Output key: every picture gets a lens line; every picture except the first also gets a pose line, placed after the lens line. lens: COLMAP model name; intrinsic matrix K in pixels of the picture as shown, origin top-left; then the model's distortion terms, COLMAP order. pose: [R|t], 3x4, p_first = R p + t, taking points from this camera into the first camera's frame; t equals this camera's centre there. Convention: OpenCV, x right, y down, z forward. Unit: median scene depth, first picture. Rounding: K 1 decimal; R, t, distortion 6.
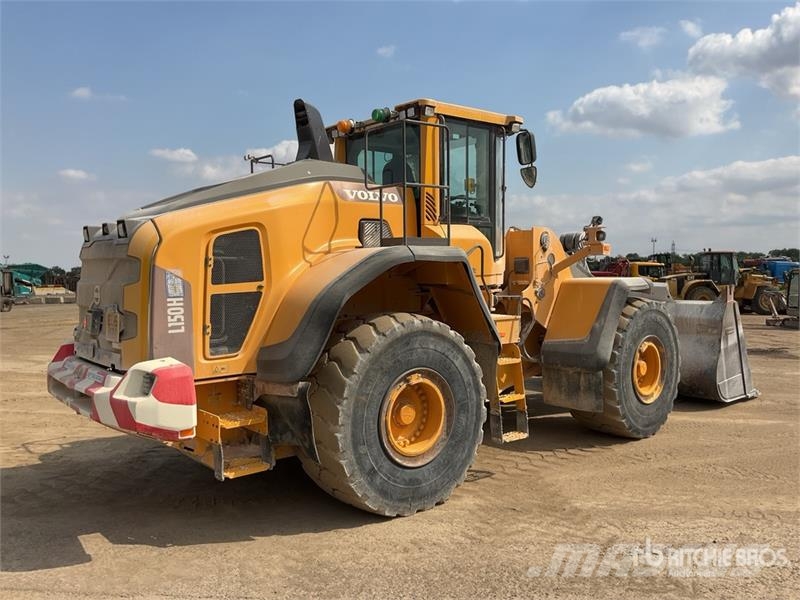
lens RADIAL K [[661.9, 0, 400.9], [0, 661.9, 304.1], [0, 0, 1]] dist [0.088909, -0.140393]
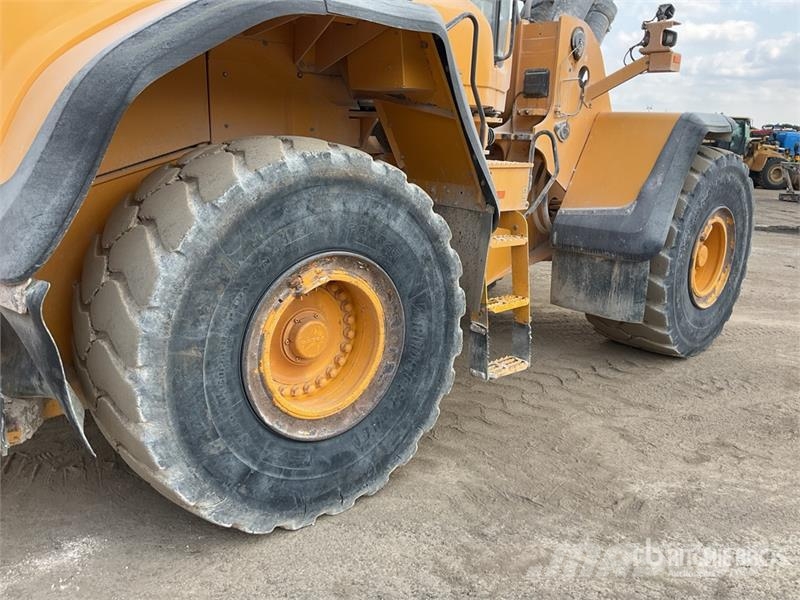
lens RADIAL K [[661.9, 0, 400.9], [0, 661.9, 304.1], [0, 0, 1]] dist [0.088909, -0.140393]
pose [[0.998648, 0.038125, 0.035340, 0.045699], [-0.044541, 0.978058, 0.203516, 0.022924], [-0.026806, -0.204815, 0.978434, 0.381619]]
